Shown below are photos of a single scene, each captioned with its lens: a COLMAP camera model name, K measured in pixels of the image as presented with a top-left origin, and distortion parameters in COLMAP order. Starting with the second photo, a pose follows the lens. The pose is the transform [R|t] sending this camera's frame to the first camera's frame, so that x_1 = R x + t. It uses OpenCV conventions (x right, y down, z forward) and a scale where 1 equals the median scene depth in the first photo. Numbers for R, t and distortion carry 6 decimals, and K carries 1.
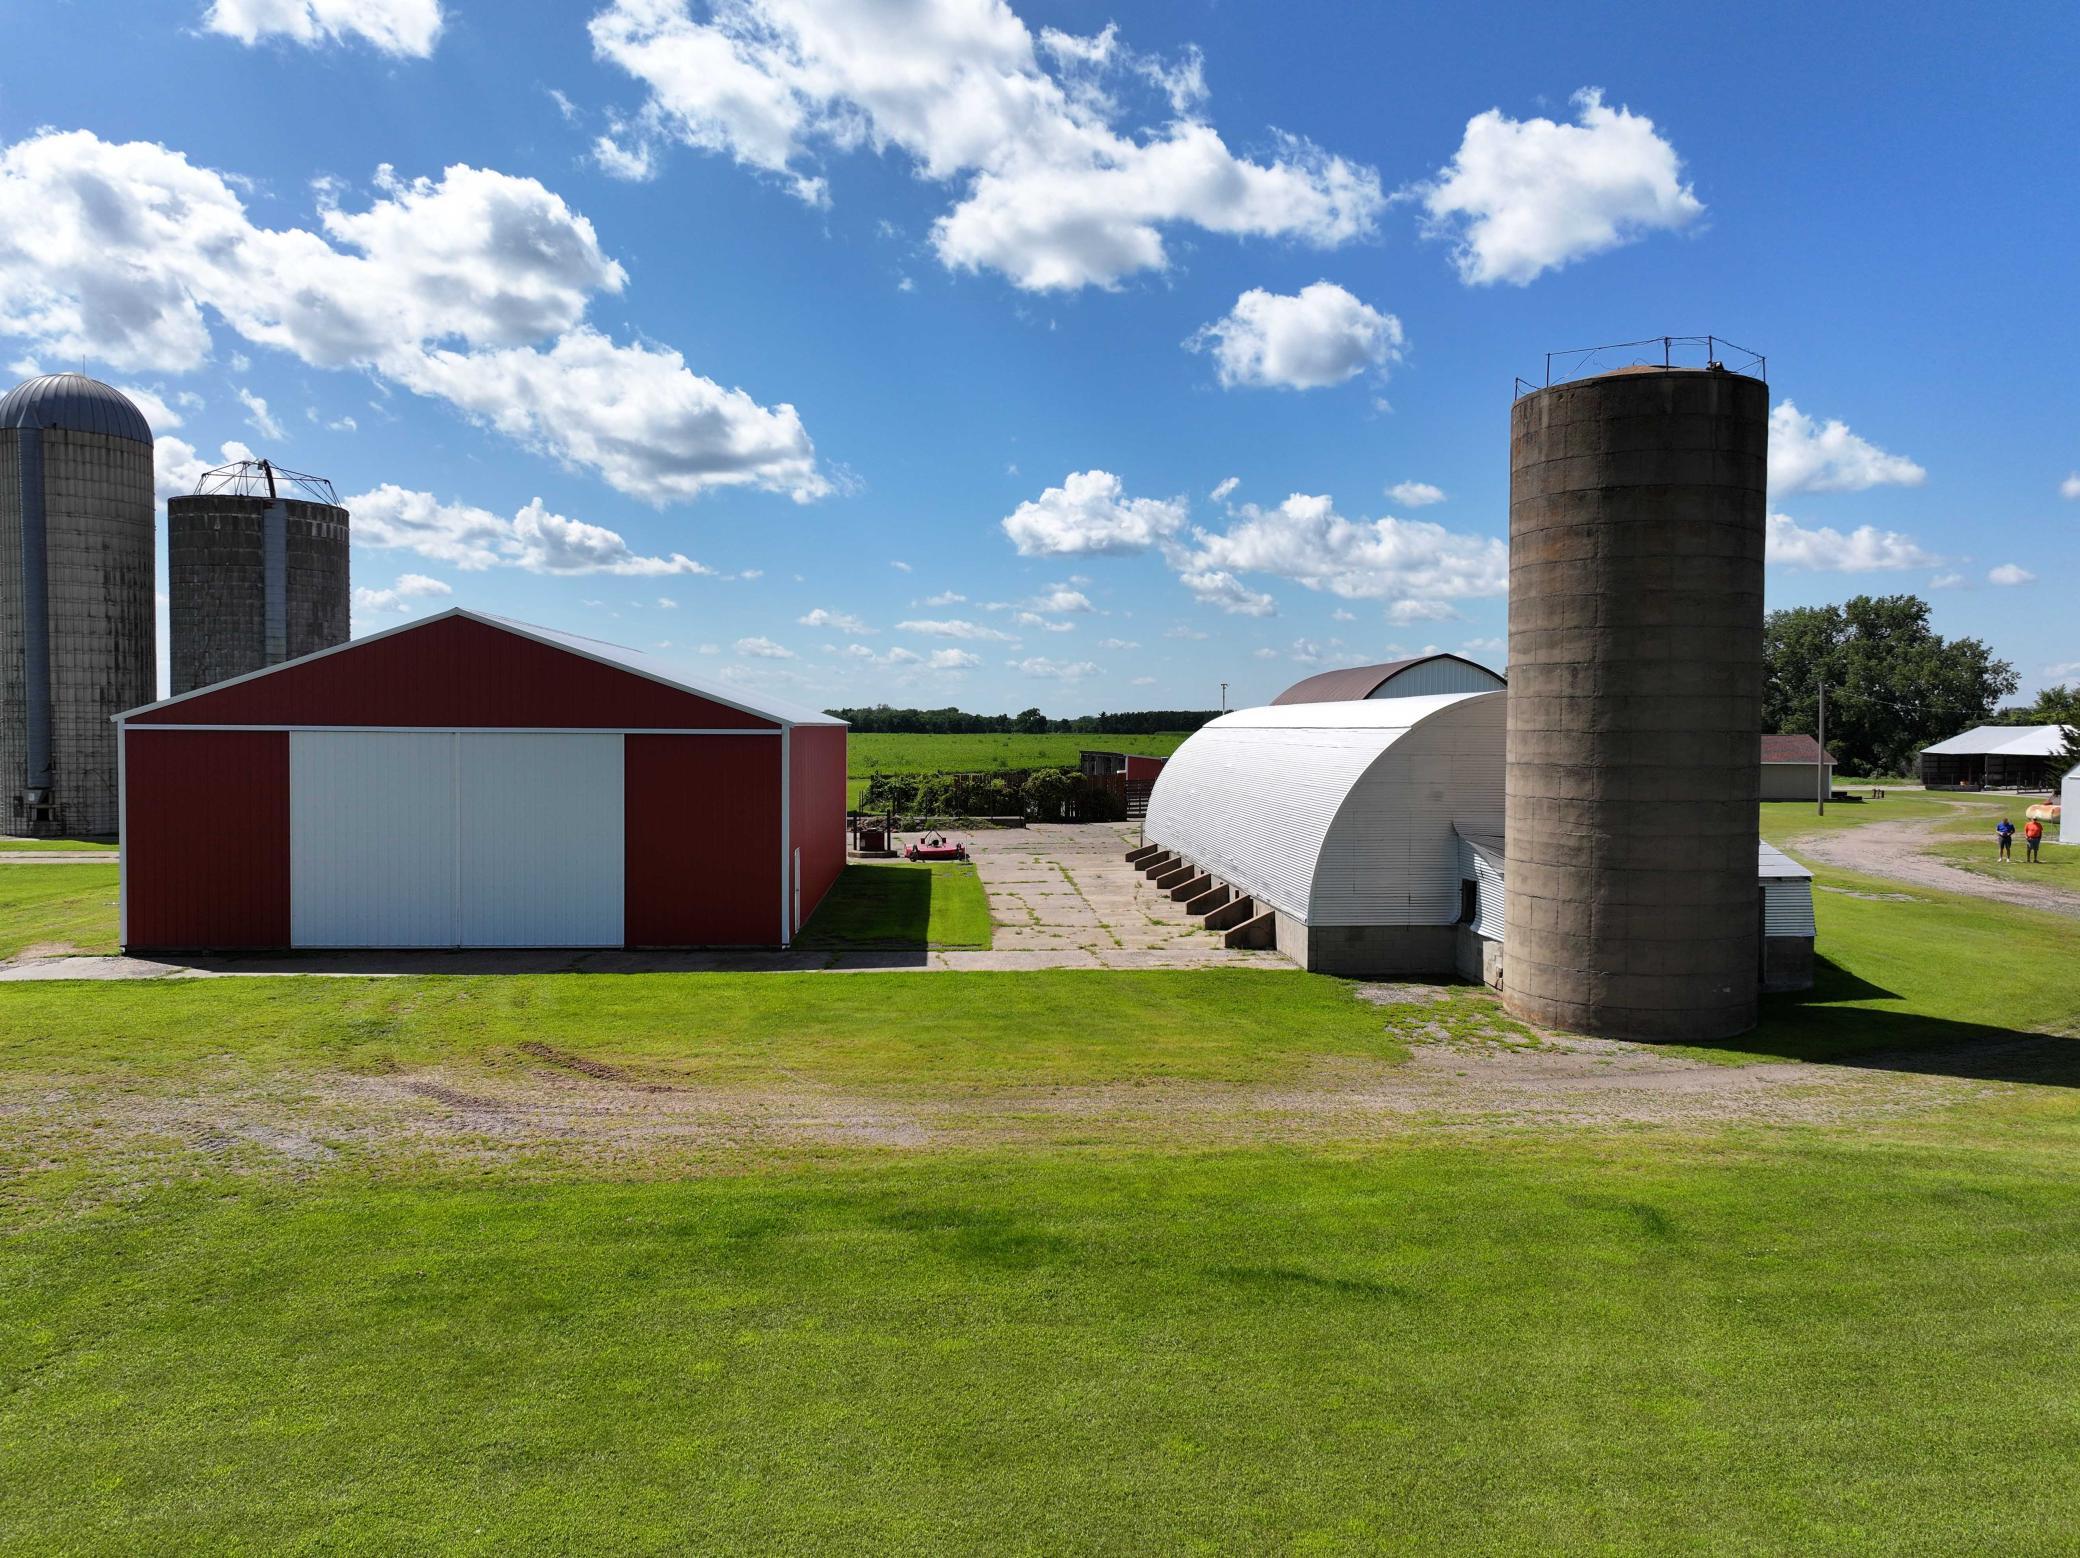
lens RADIAL K [[1474.8, 0, 1040.0], [0, 1474.8, 779.0], [0, 0, 1]] dist [0.003800, 0.006757]
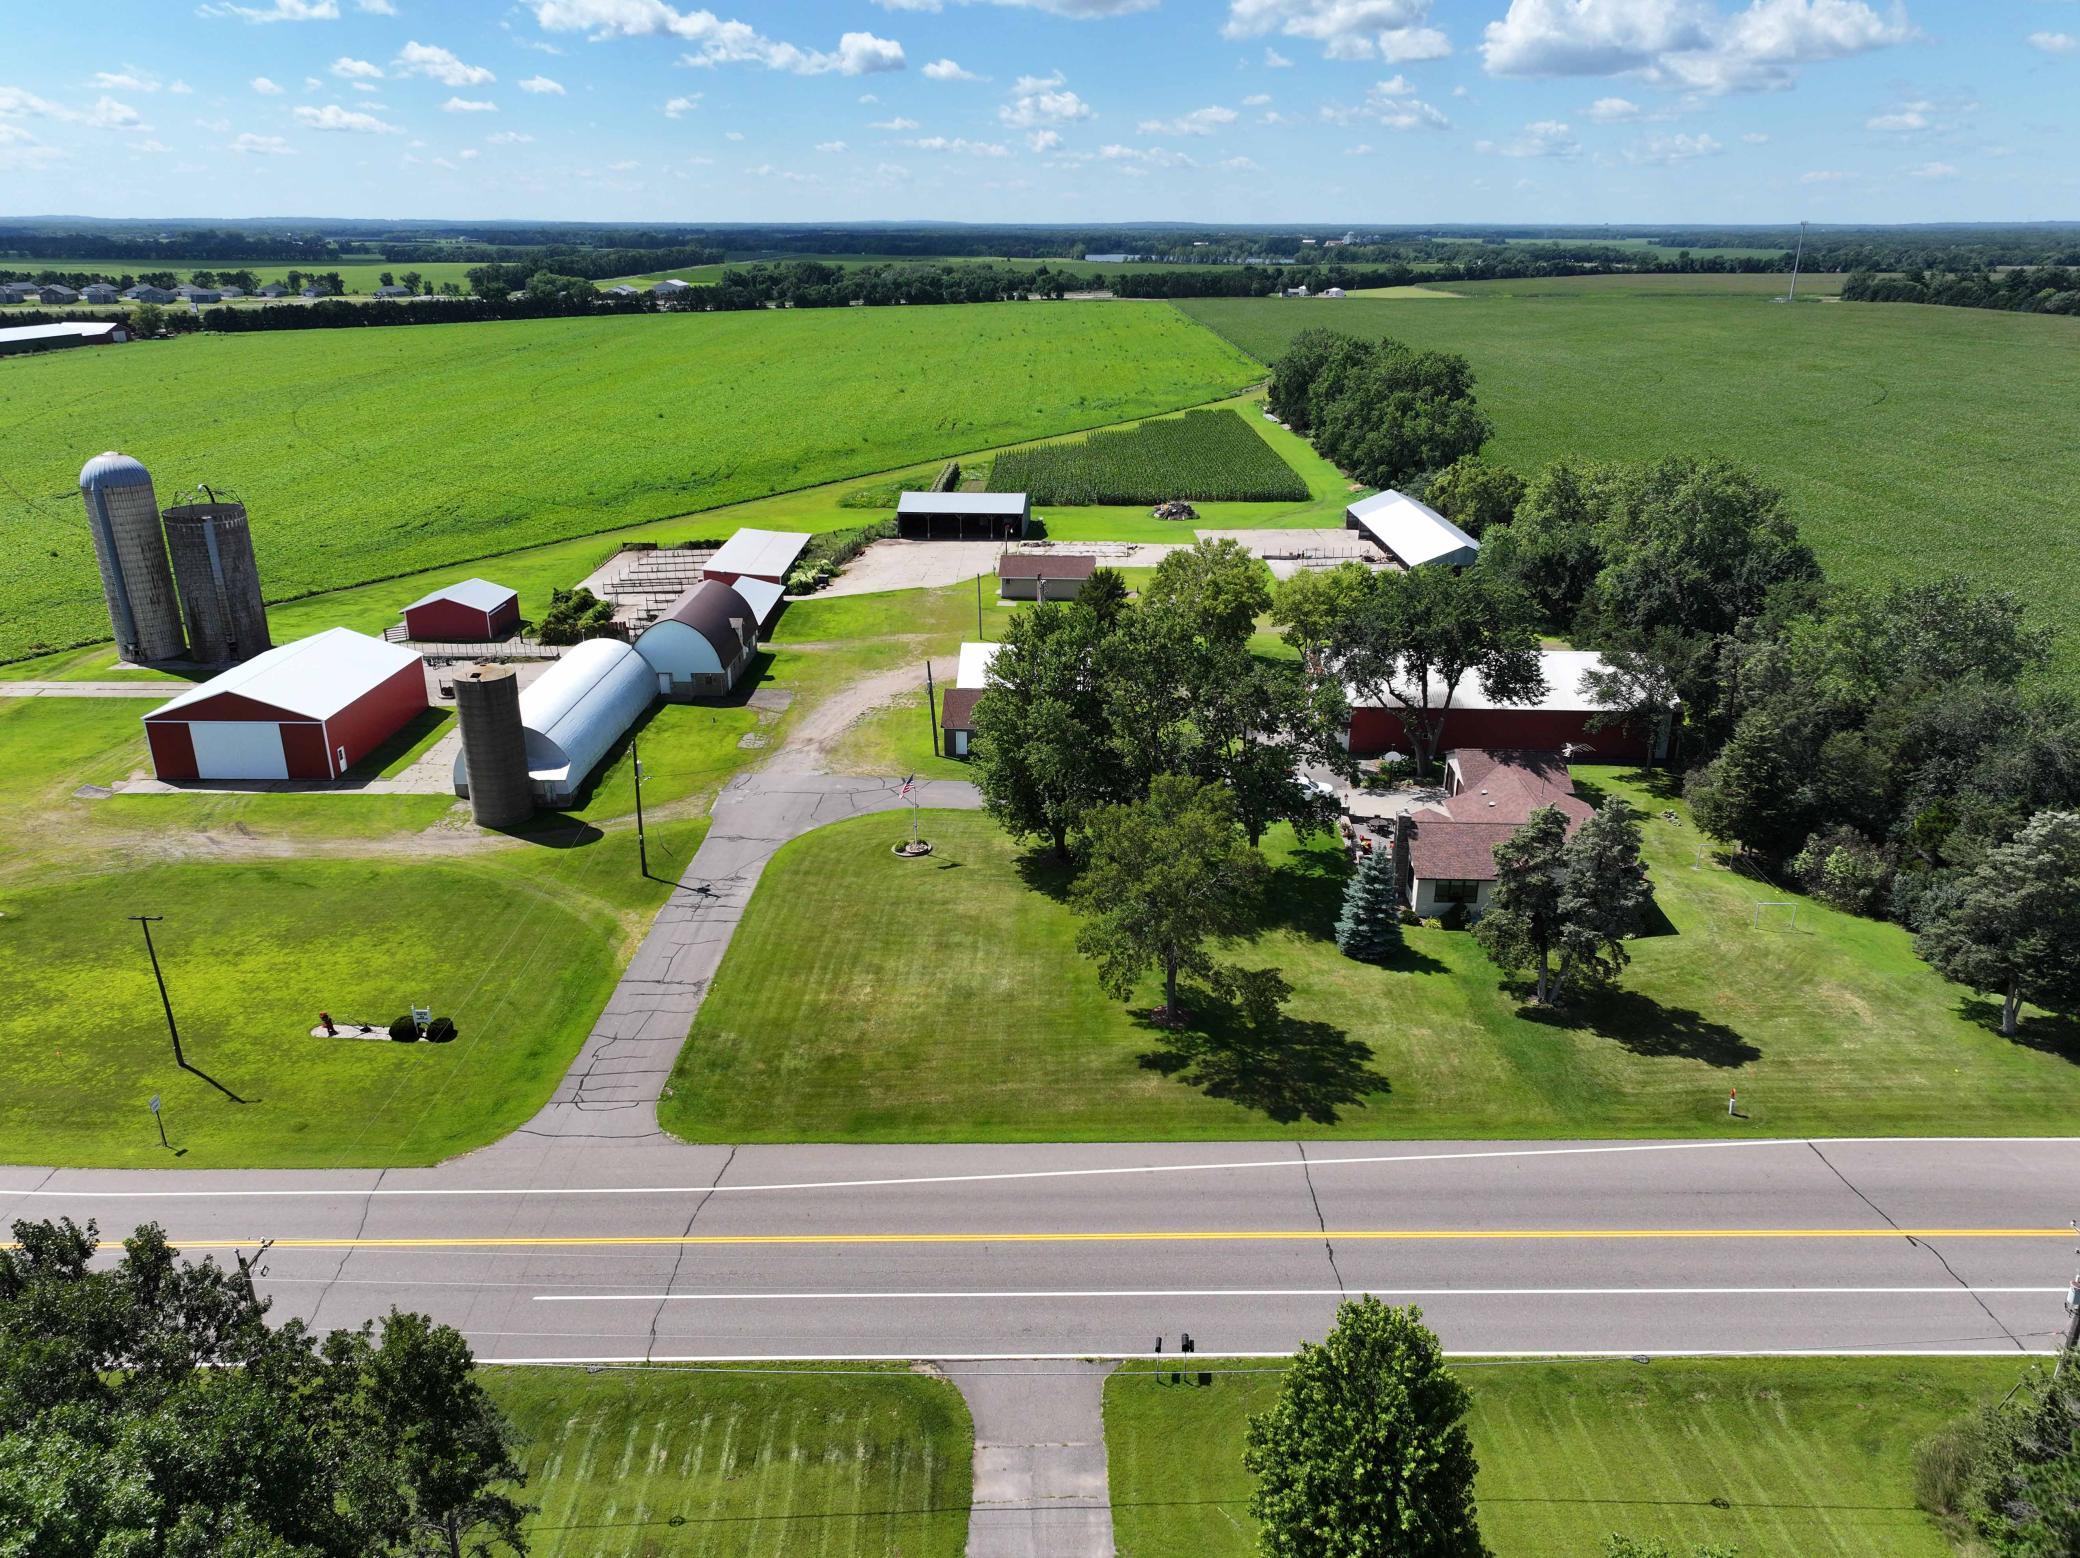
lens RADIAL K [[1528.4, 0, 1040.0], [0, 1528.4, 779.0], [0, 0, 1]] dist [-0.040045, 0.072194]
pose [[0.995787, 0.018326, -0.089843, 0.919773], [0.011104, 0.948510, 0.316553, -0.509630], [0.091019, -0.316217, 0.944310, -1.142395]]
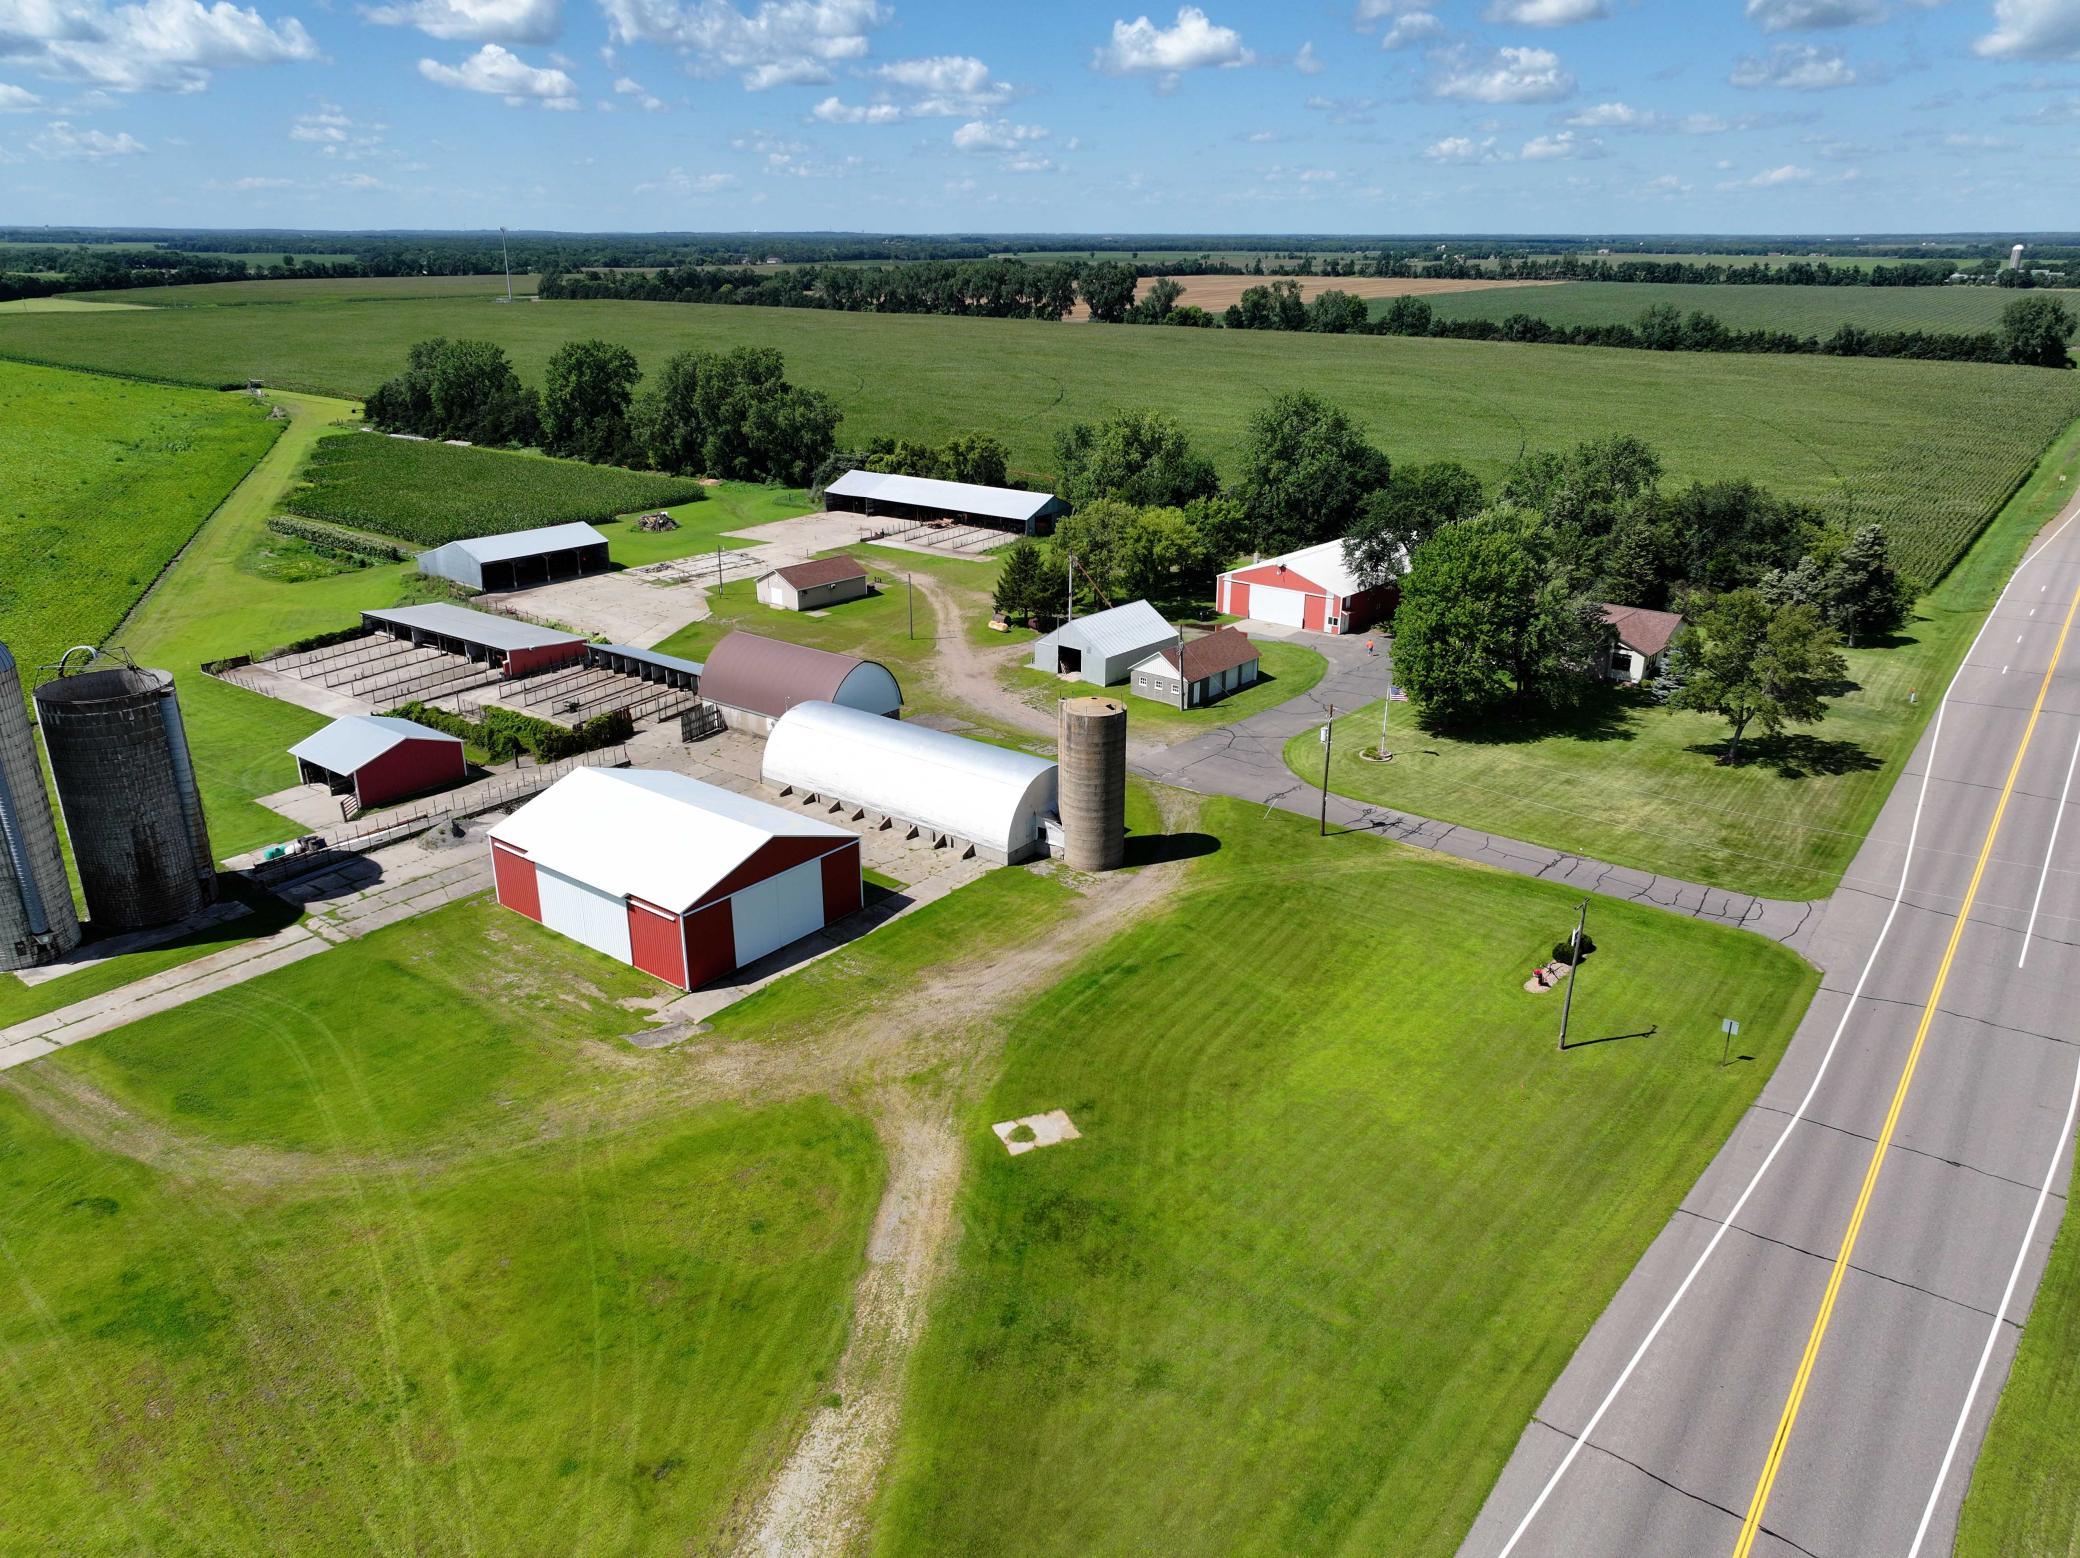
lens RADIAL K [[1474.8, 0, 1040.0], [0, 1474.8, 779.0], [0, 0, 1]] dist [0.003800, 0.006757]
pose [[0.656210, -0.272142, 0.703795, -0.961217], [0.025177, 0.940077, 0.340032, -0.551756], [-0.754158, -0.205413, 0.623739, -0.511671]]
